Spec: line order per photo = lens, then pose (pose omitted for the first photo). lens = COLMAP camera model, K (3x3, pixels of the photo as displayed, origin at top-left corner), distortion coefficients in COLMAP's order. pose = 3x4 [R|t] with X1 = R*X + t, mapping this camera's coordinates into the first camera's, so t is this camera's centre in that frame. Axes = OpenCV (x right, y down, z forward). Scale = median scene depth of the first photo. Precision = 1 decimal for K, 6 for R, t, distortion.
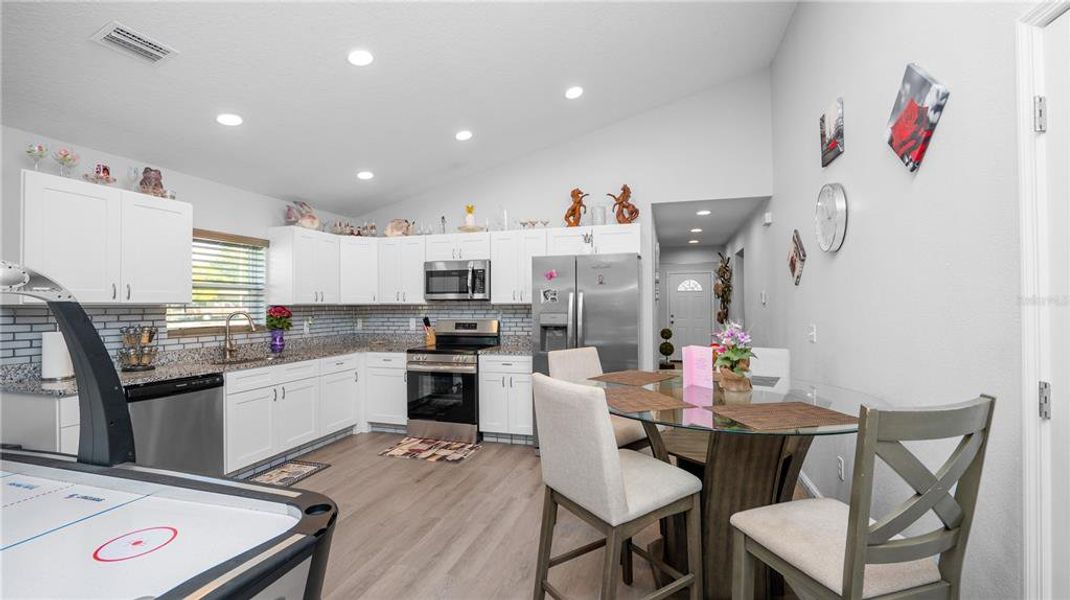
lens RADIAL K [[436.2, 0, 536.5], [0, 436.2, 299.0], [0, 0, 1]] dist [-0.010556, -0.000781]
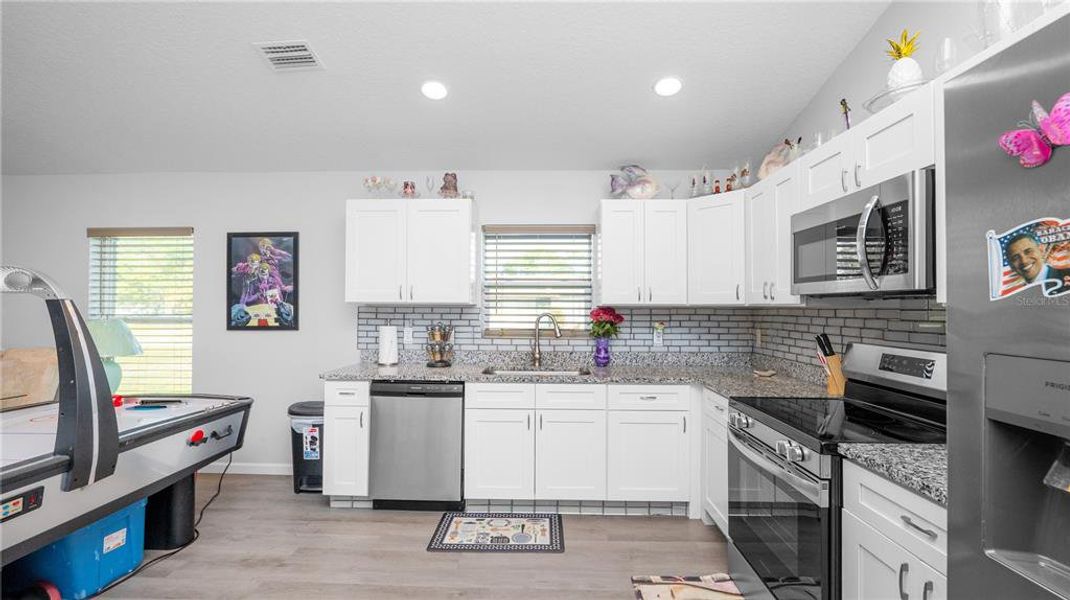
lens RADIAL K [[436.2, 0, 536.9], [0, 436.2, 301.2], [0, 0, 1]] dist [-0.010556, -0.000781]
pose [[0.264742, -0.006337, -0.964298, 0.128881], [0.005873, 0.999970, -0.004959, 0.008901], [0.964301, -0.004350, 0.264772, 0.694320]]
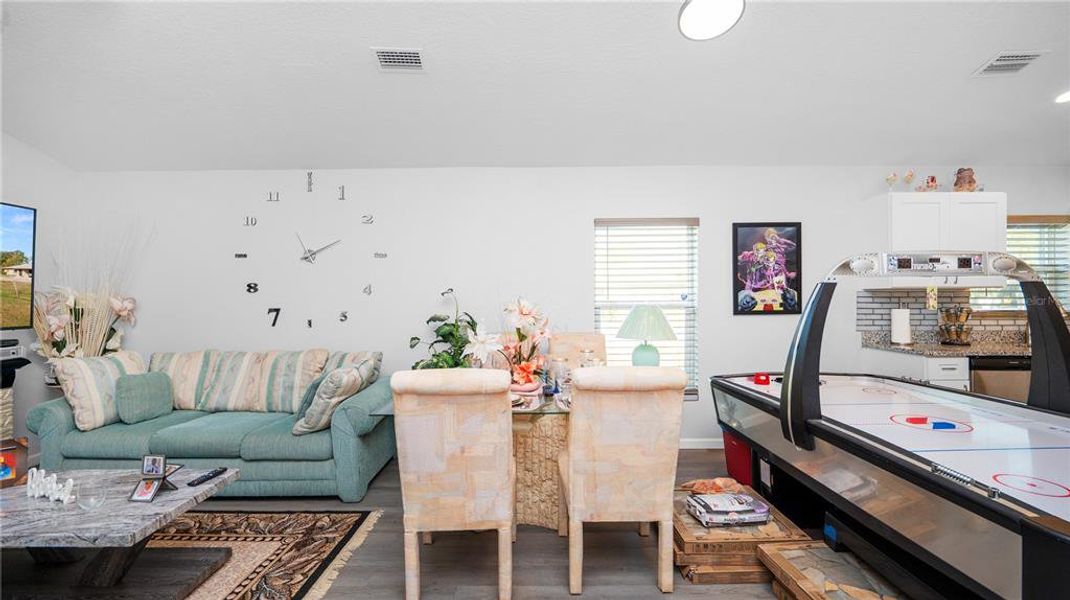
lens RADIAL K [[436.2, 0, 535.0], [0, 436.2, 299.5], [0, 0, 1]] dist [-0.010556, -0.000781]
pose [[0.286824, 0.007683, -0.957953, -0.097754], [0.014342, 0.999821, 0.012313, 0.008922], [0.957876, -0.017271, 0.286662, -0.306663]]
